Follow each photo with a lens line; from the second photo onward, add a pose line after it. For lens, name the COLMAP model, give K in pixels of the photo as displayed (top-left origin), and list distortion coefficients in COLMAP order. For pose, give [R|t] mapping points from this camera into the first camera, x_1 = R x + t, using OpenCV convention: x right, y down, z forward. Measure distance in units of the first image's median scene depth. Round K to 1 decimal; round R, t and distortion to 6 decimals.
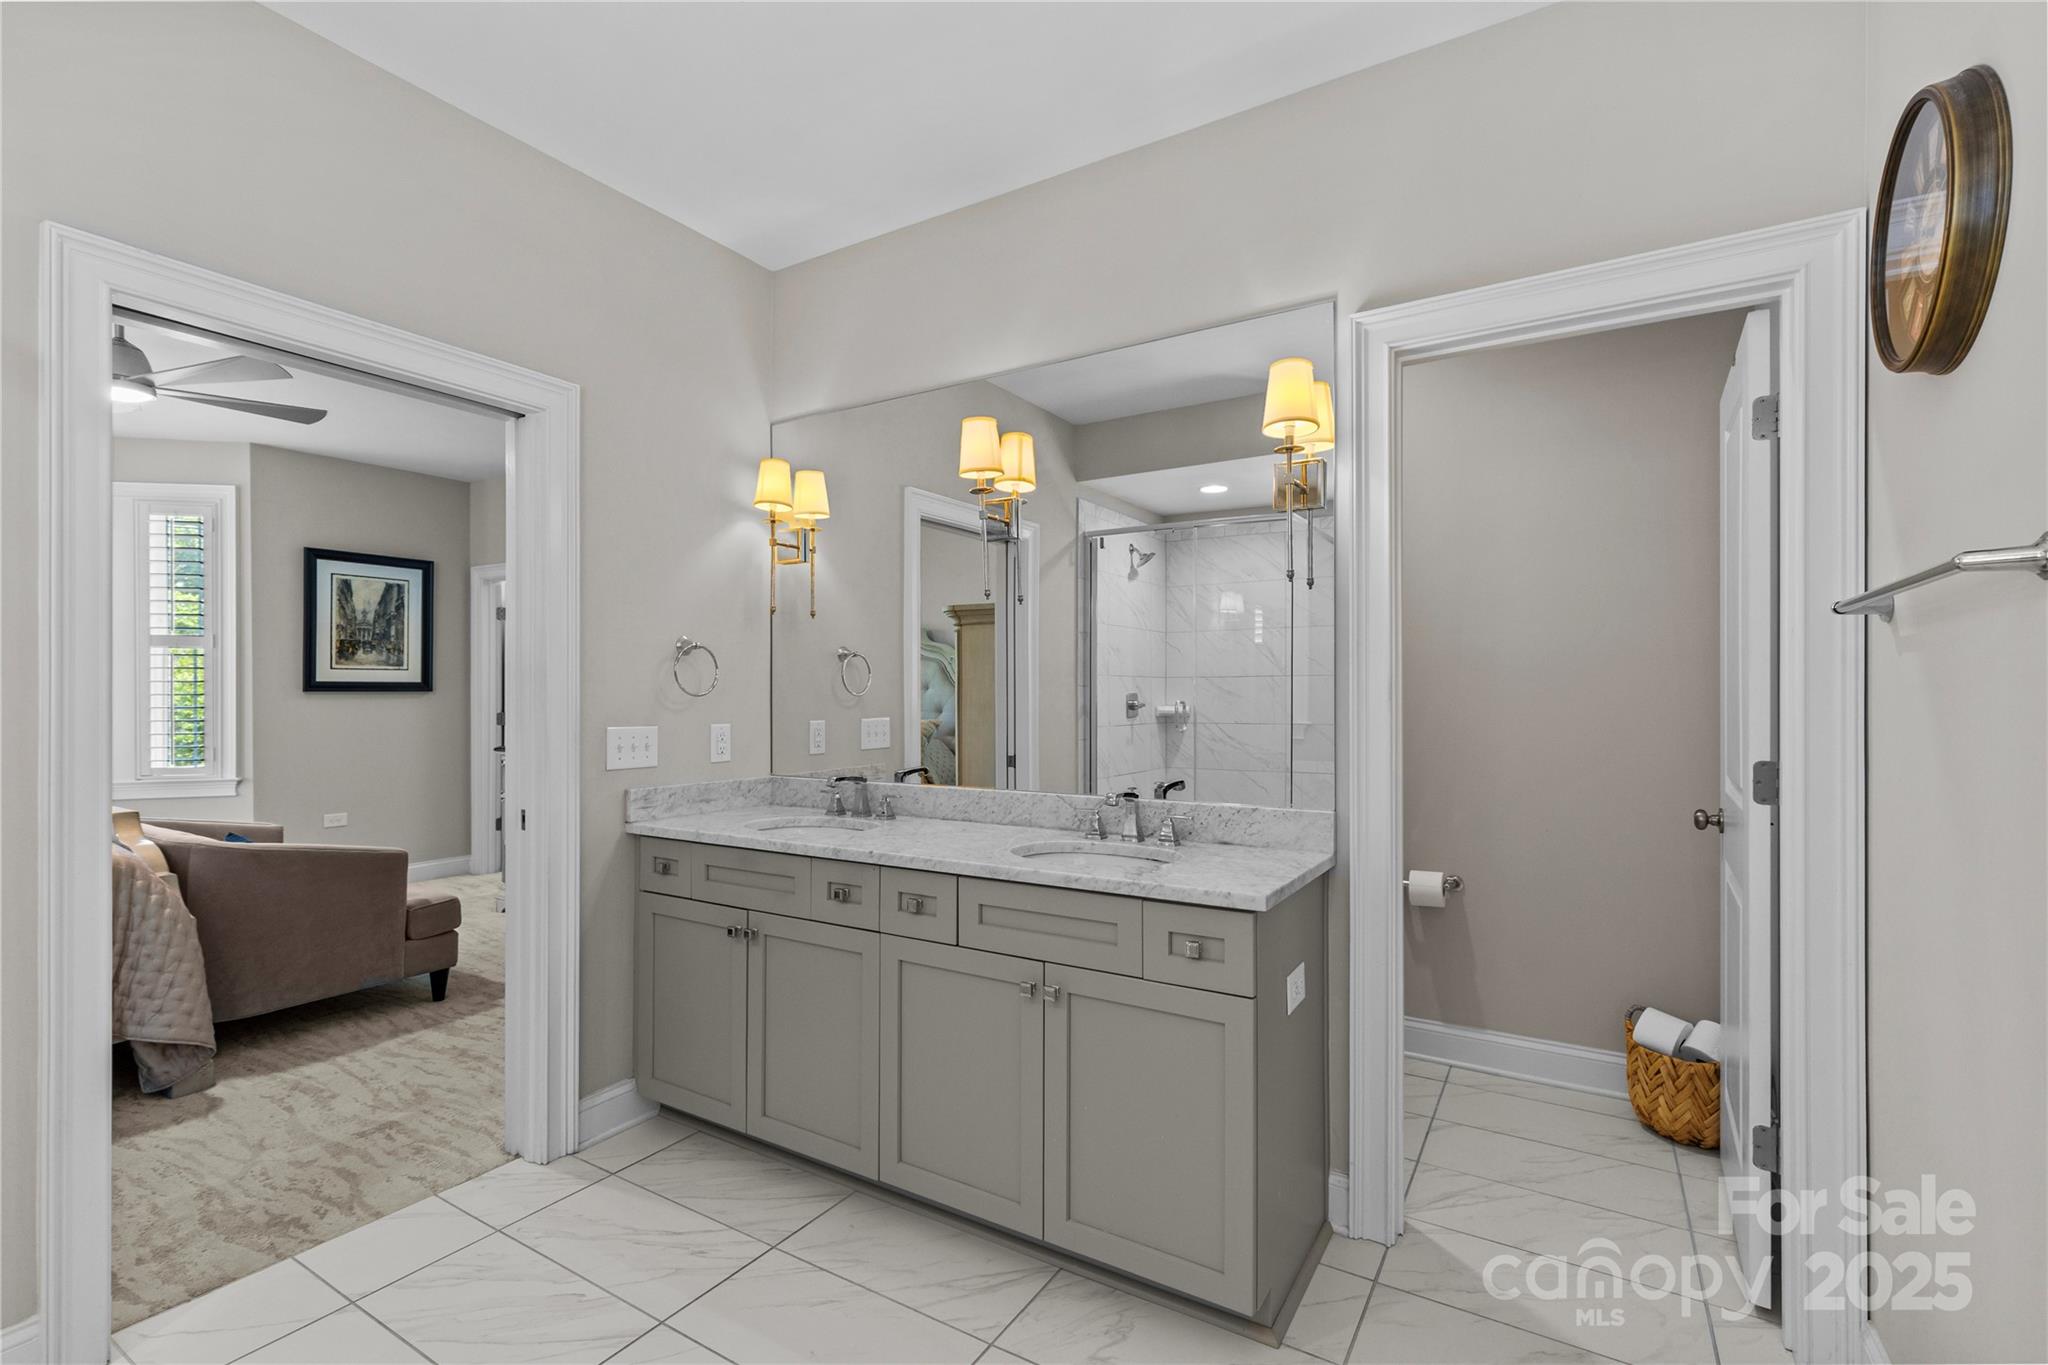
lens RADIAL K [[911.4, 0, 1015.8], [0, 911.4, 687.7], [0, 0, 1]] dist [0.004758, -0.000914]
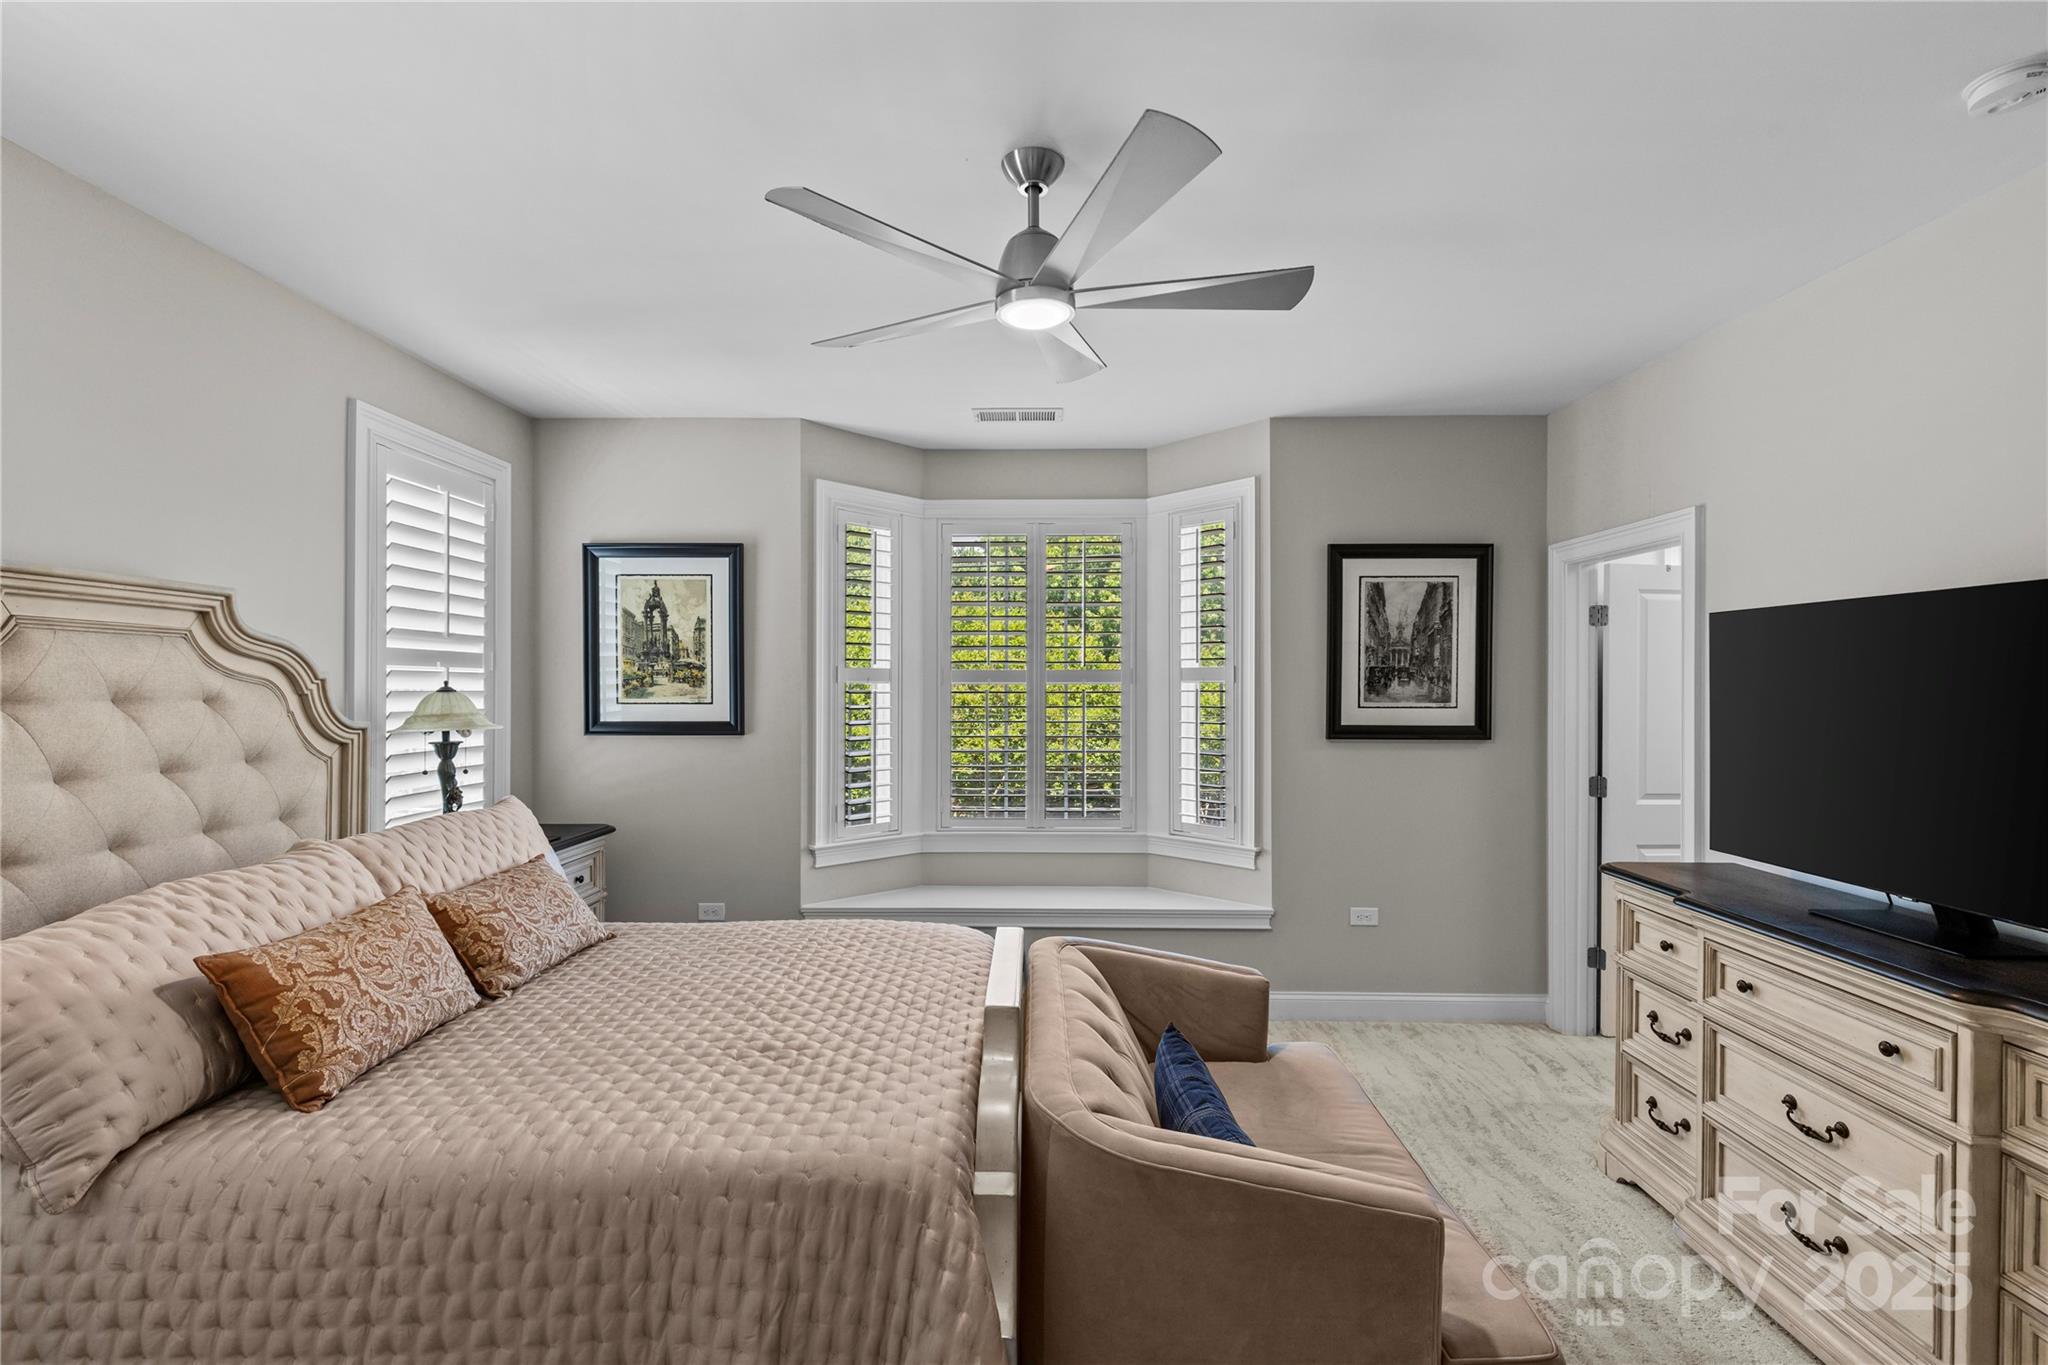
lens RADIAL K [[915.7, 0, 1019.7], [0, 915.7, 687.2], [0, 0, 1]] dist [0.004902, -0.000685]
pose [[0.507711, 0.003104, -0.861522, -0.256604], [-0.001286, 0.999995, 0.002845, -0.038203], [0.861527, -0.000337, 0.507712, 0.393989]]
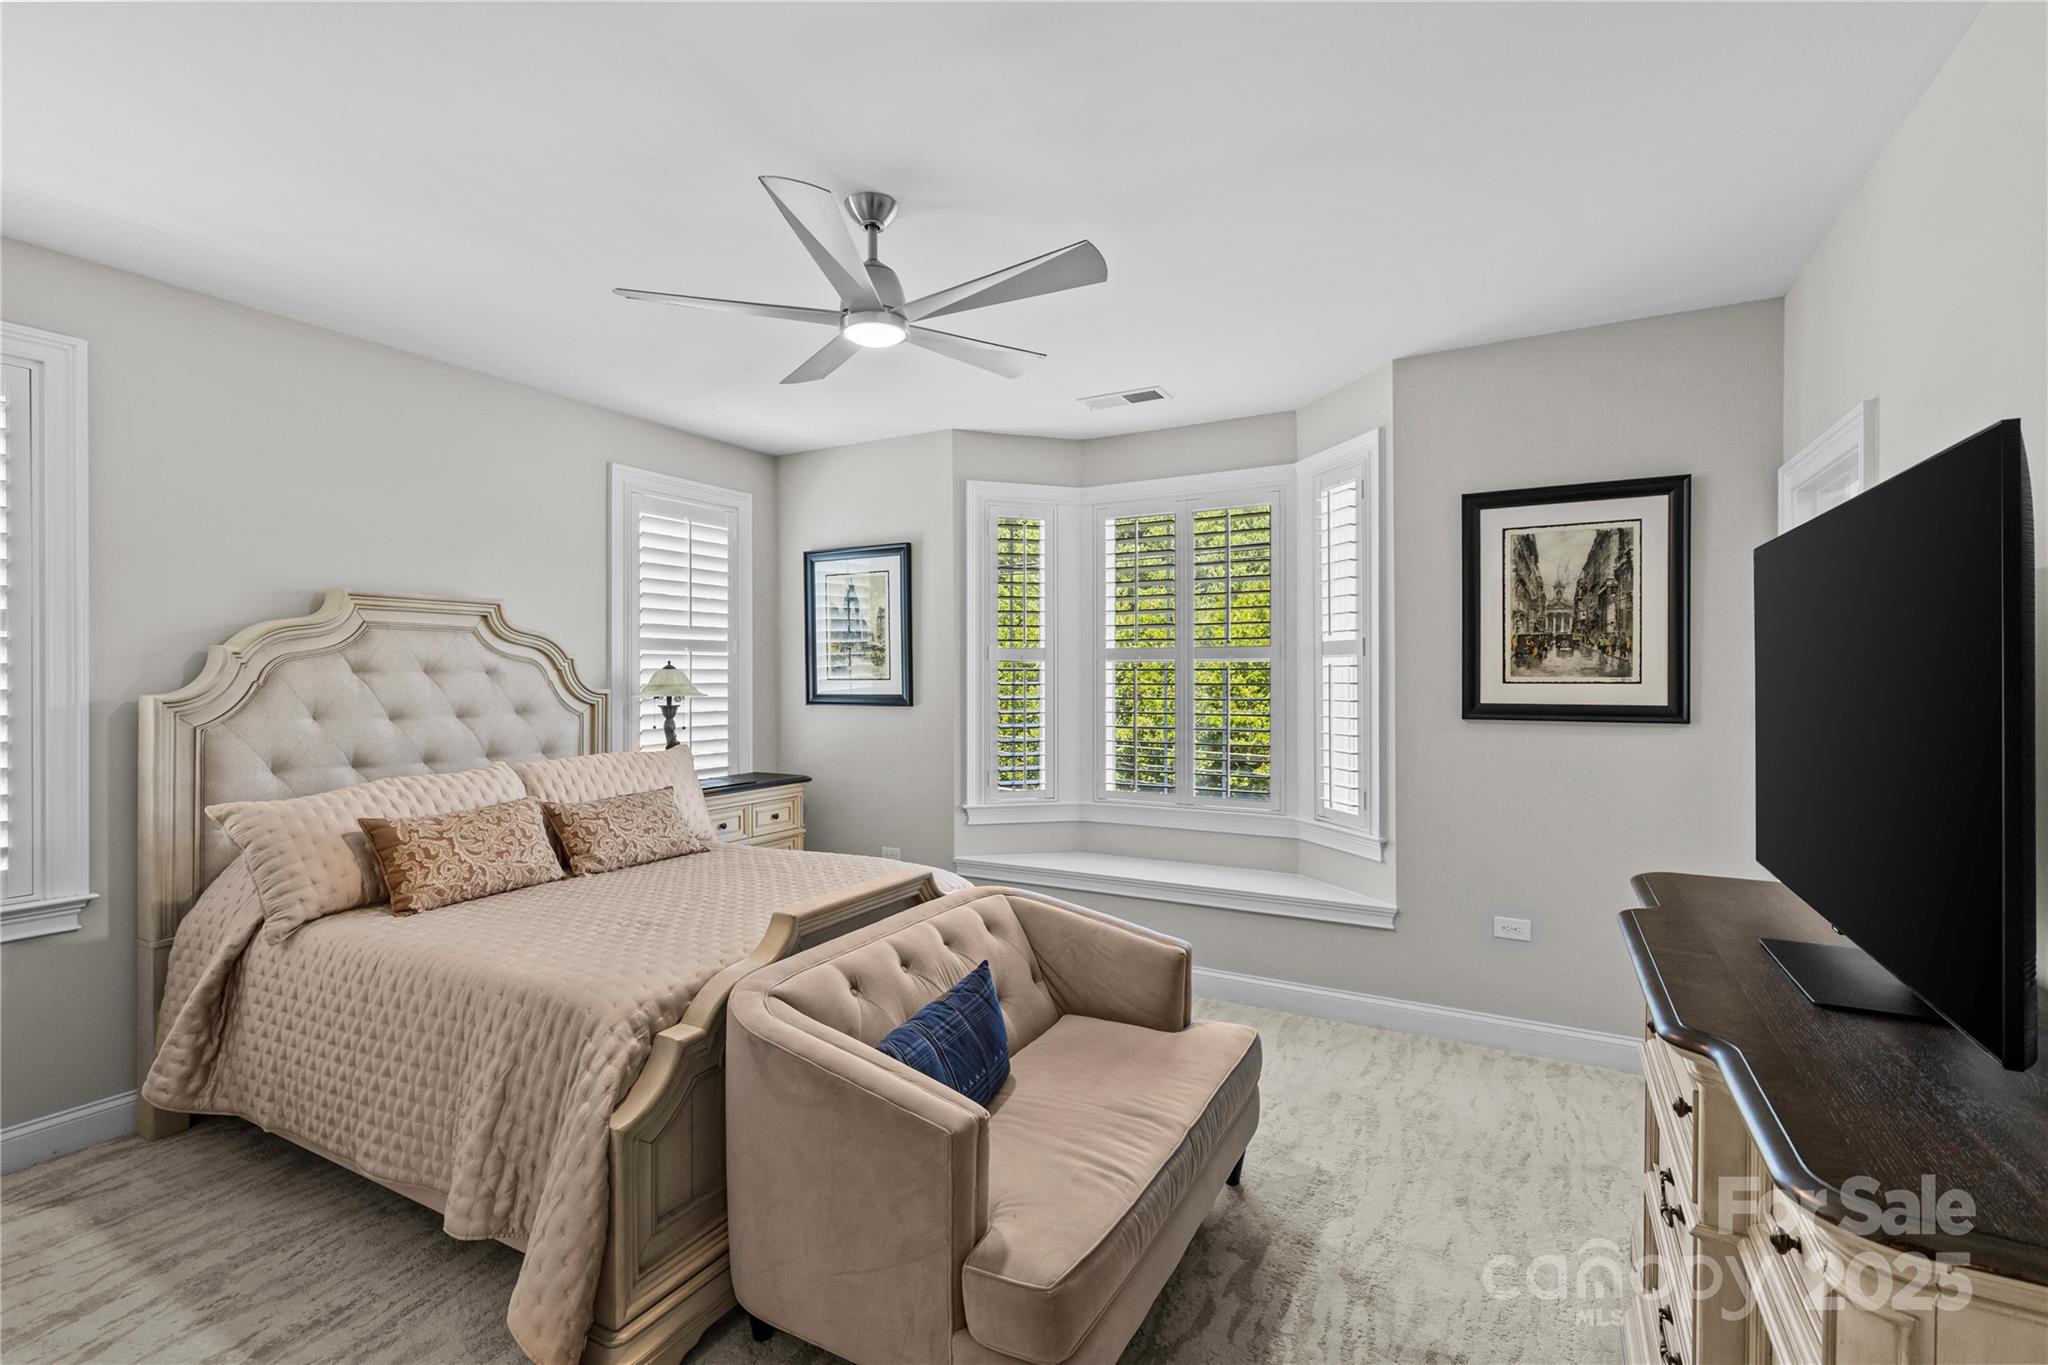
lens RADIAL K [[923.7, 0, 1015.0], [0, 923.7, 677.5], [0, 0, 1]] dist [0.008976, -0.000802]
pose [[0.039024, 0.005171, -0.999225, -0.133704], [0.004271, 0.999977, 0.005341, -0.028842], [0.999229, -0.004477, 0.039001, 0.637244]]
